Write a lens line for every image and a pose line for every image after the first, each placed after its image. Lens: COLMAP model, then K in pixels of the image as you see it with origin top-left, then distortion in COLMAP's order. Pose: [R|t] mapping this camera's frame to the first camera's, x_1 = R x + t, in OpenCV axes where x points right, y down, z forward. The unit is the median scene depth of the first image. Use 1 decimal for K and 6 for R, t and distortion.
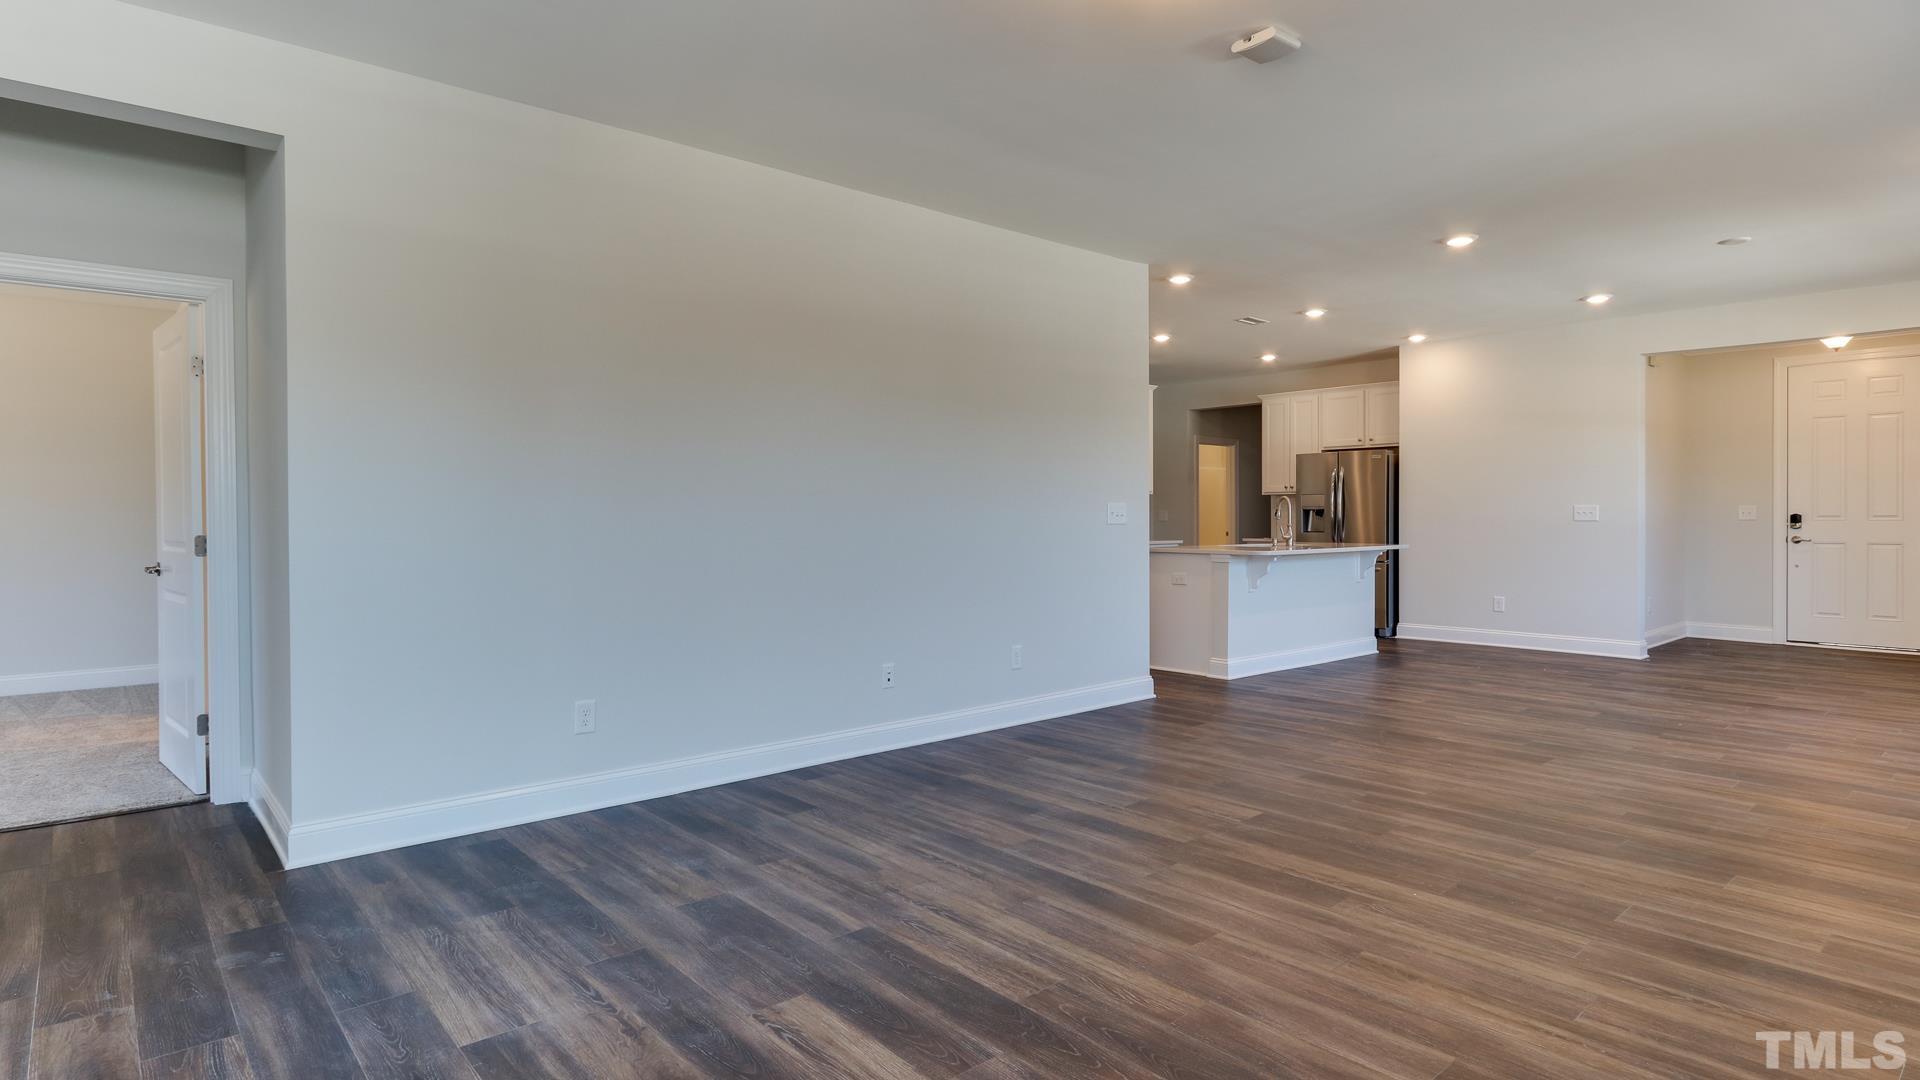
lens RADIAL K [[1030.8, 0, 962.1], [0, 1030.8, 537.1], [0, 0, 1]] dist [0.015678, -0.001053]
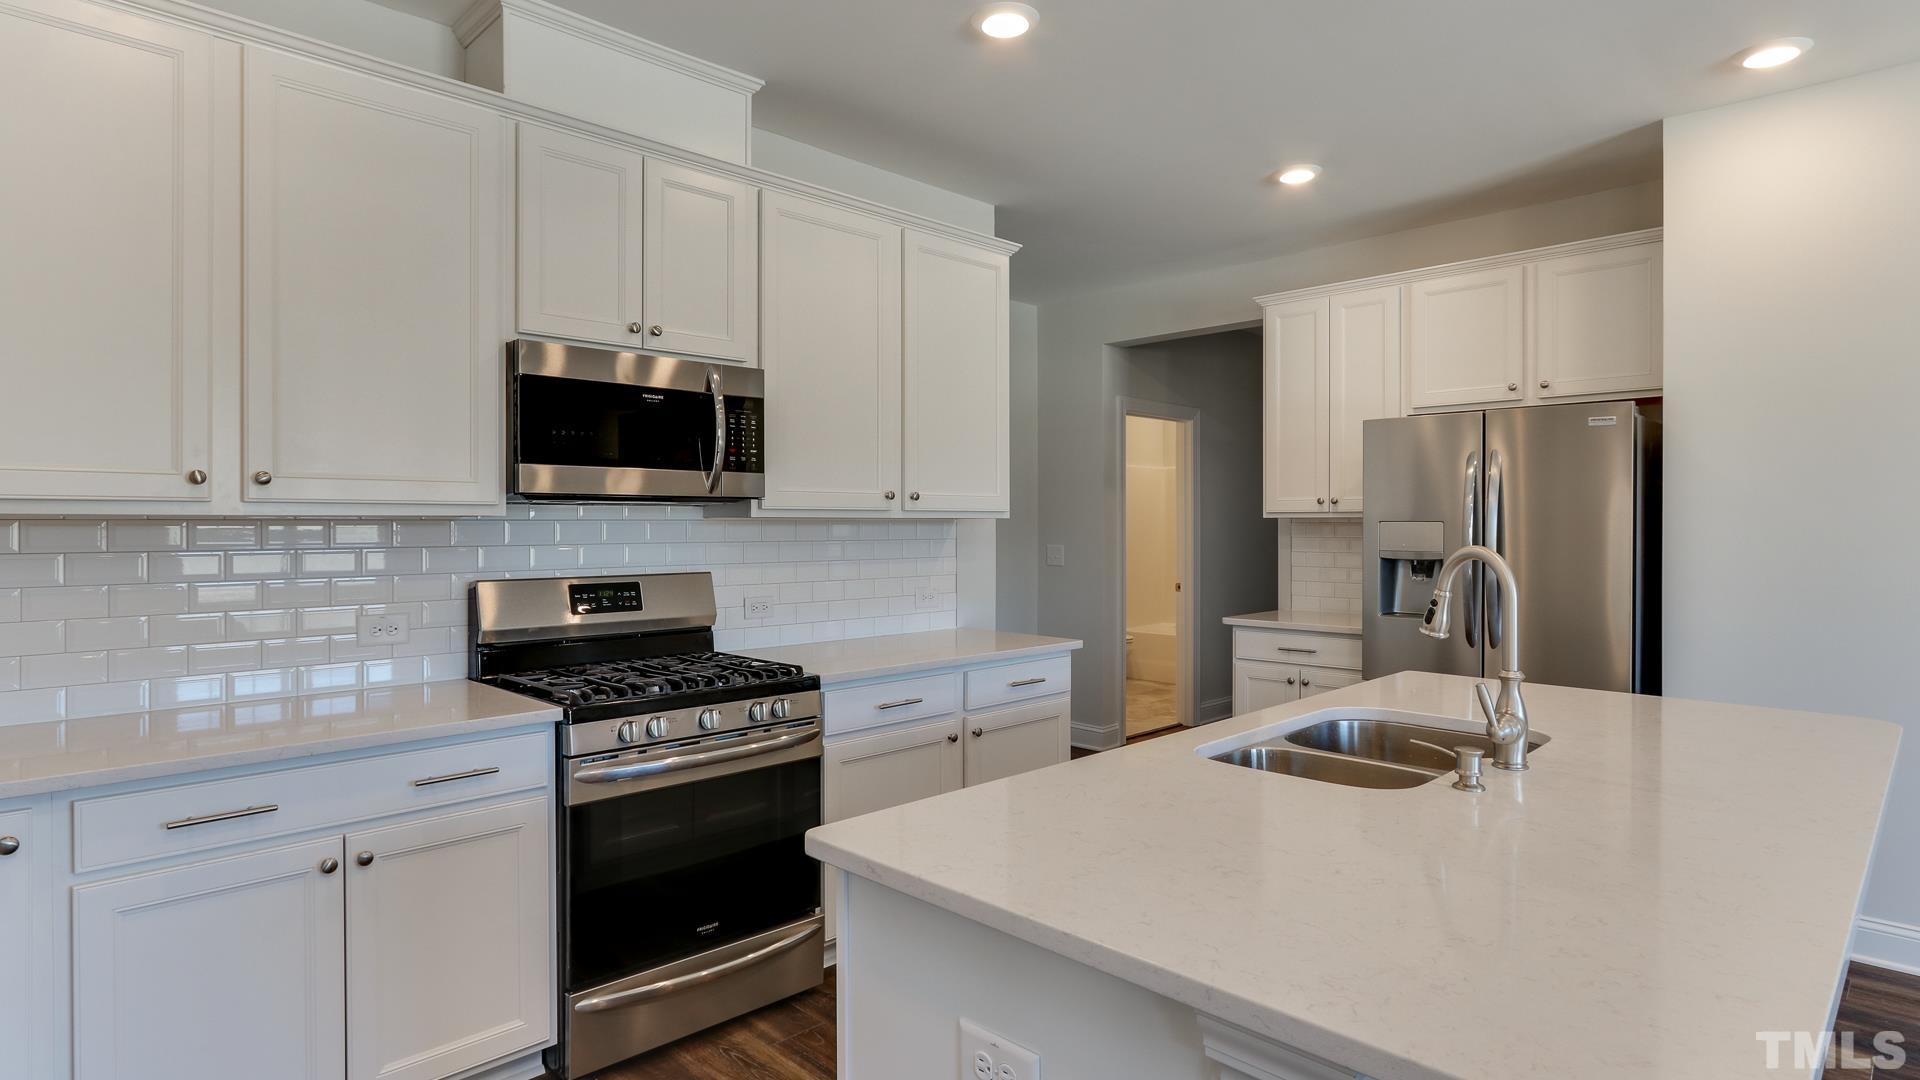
lens RADIAL K [[1030.8, 0, 963.7], [0, 1030.8, 525.2], [0, 0, 1]] dist [0.015678, -0.001053]
pose [[0.997813, 0.002875, 0.066042, 0.135695], [-0.001784, 0.999861, -0.016569, -0.031409], [-0.066080, 0.016415, 0.997679, 0.582339]]
